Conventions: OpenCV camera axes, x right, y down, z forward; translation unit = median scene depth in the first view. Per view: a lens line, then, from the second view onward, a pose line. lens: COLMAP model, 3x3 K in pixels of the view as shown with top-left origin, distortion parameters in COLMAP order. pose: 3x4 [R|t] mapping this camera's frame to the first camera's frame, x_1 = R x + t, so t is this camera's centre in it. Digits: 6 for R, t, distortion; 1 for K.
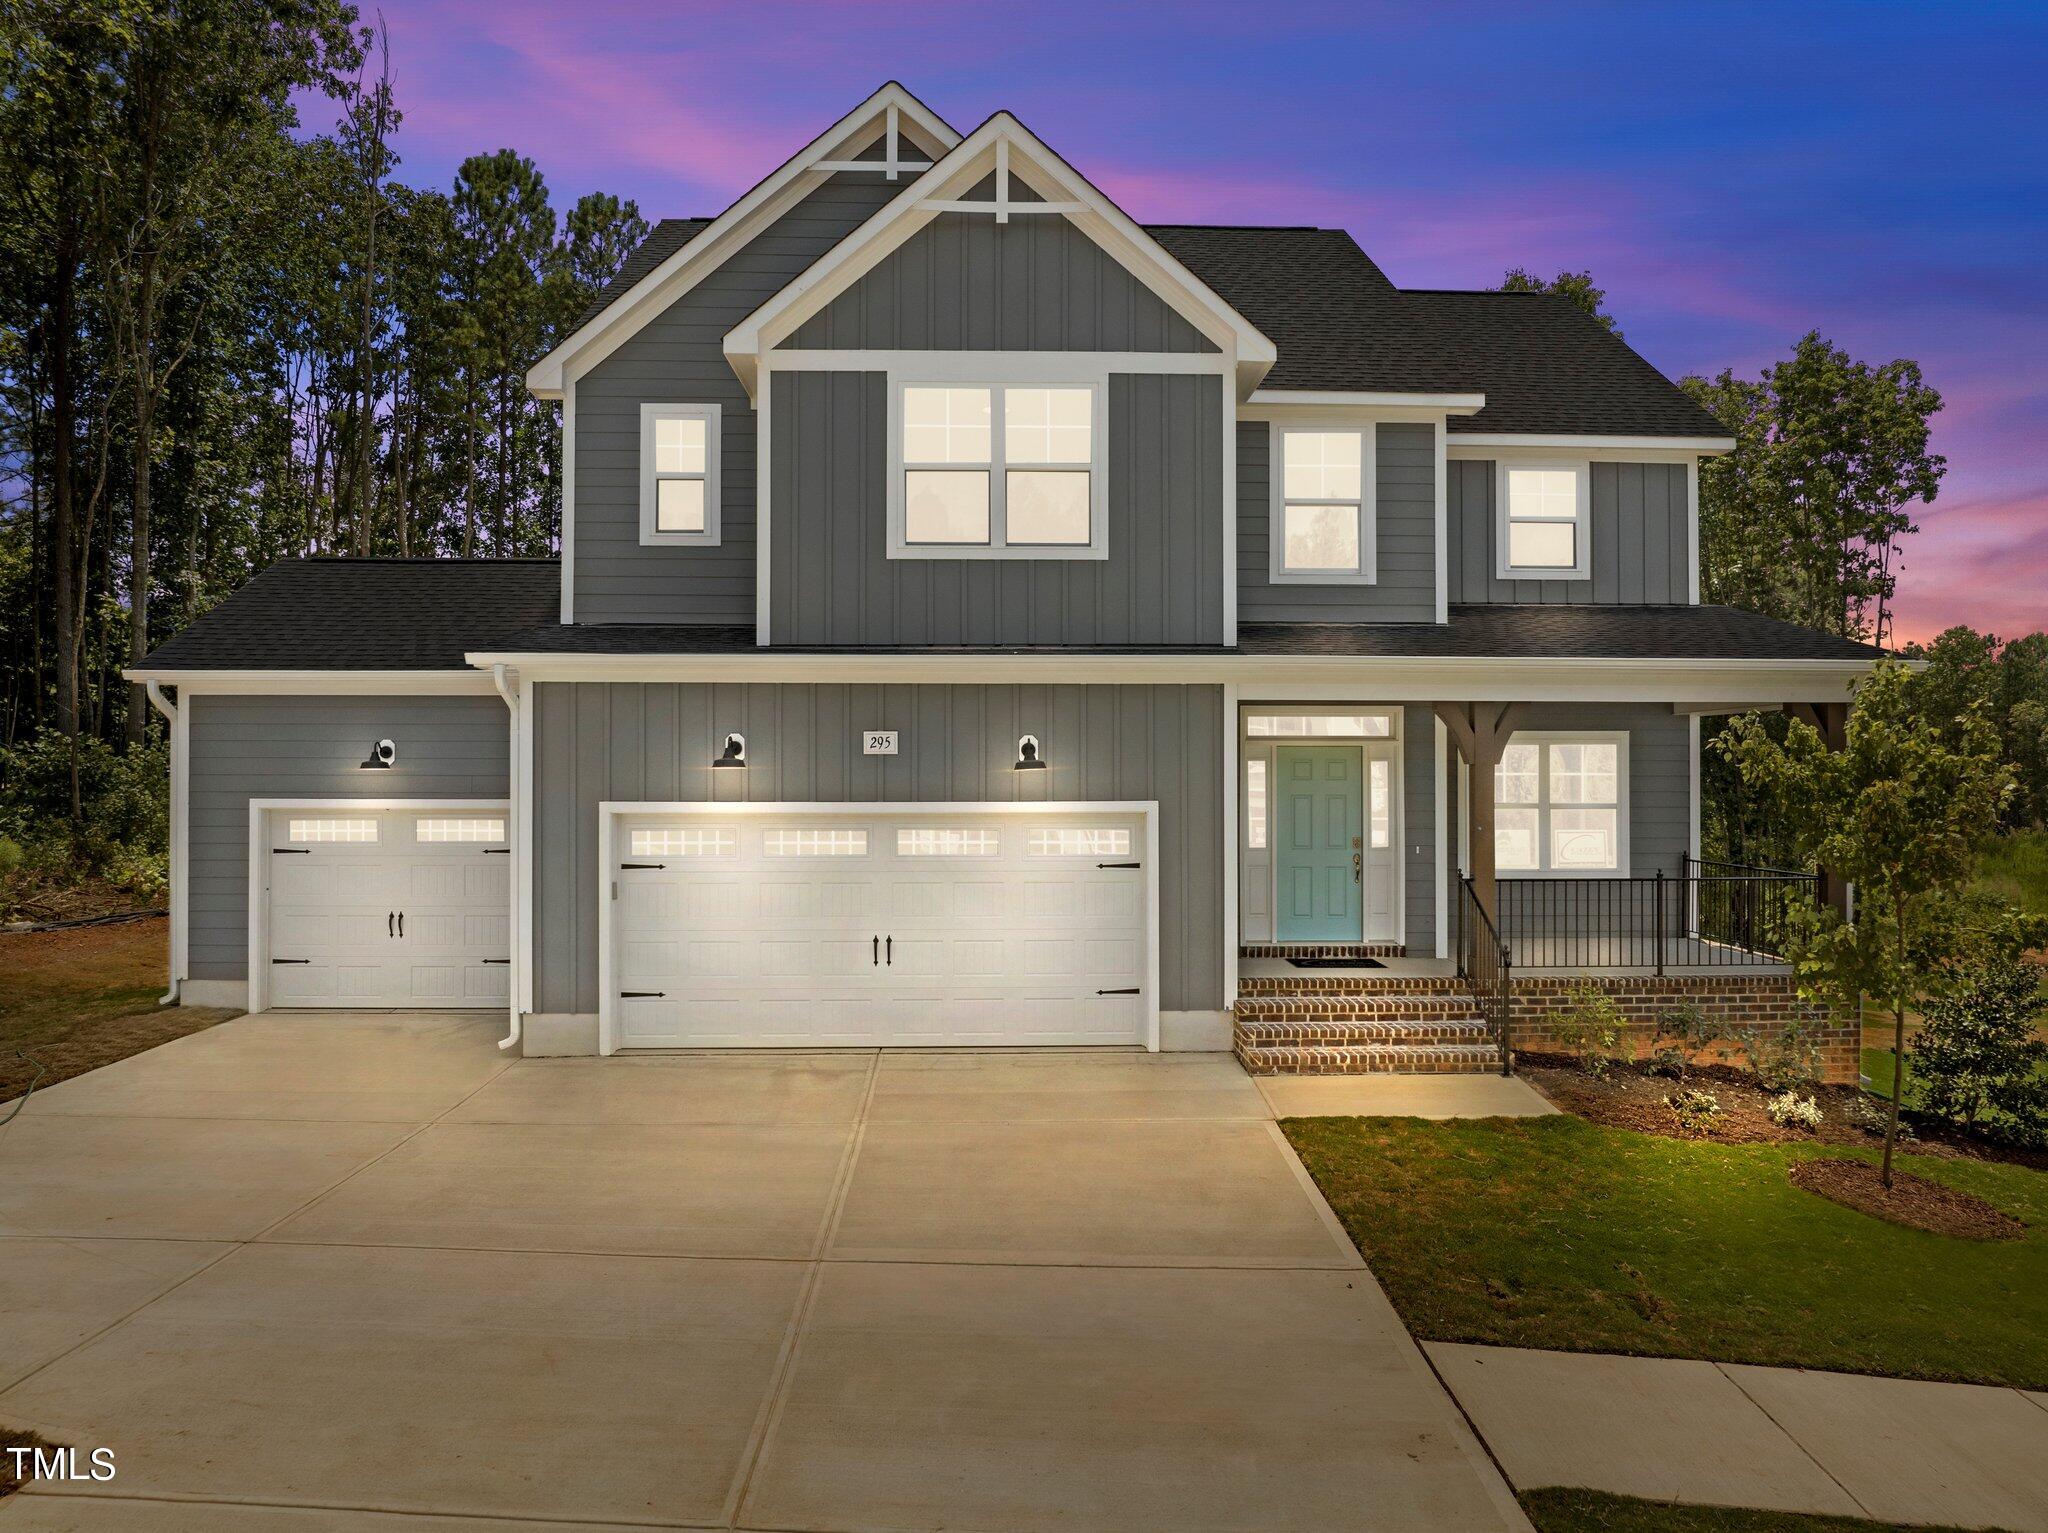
lens RADIAL K [[1431.9, 0, 1024.0], [0, 1431.9, 768.5], [0, 0, 1]] dist [-0.043928, -0.001869]
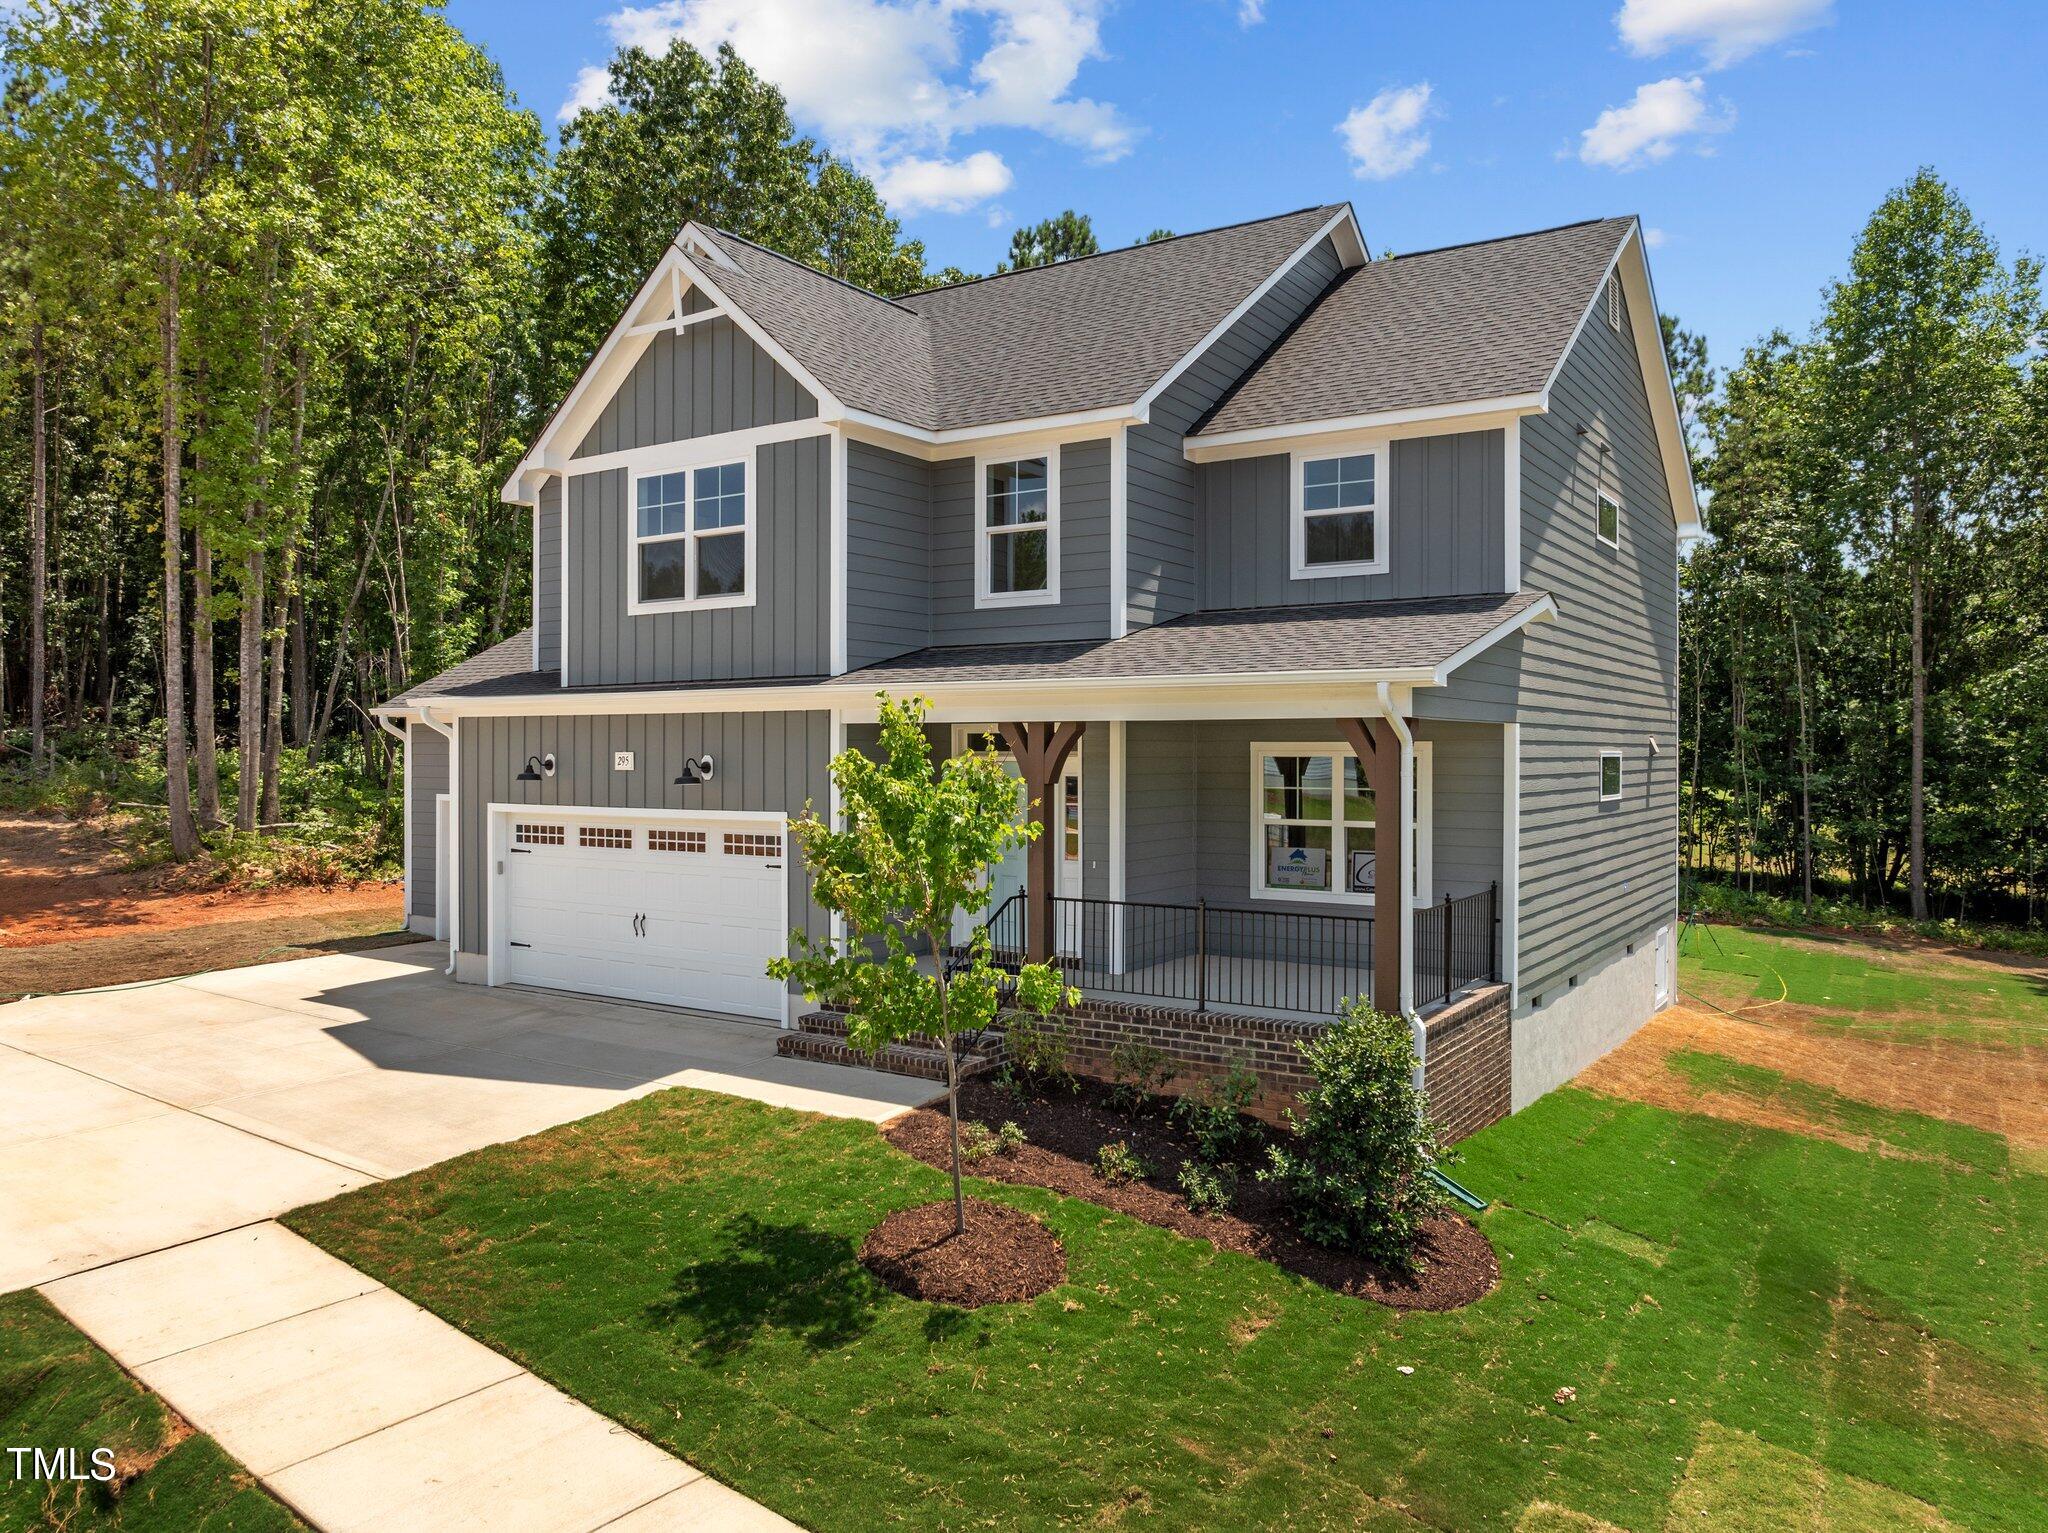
lens RADIAL K [[1427.3, 0, 1023.7], [0, 1427.3, 762.7], [0, 0, 1]] dist [-0.012741, -0.002926]
pose [[0.818656, 0.003932, -0.574271, 0.903813], [0.002601, 0.999941, 0.010555, -0.028428], [0.574278, -0.010134, 0.818597, 0.163961]]
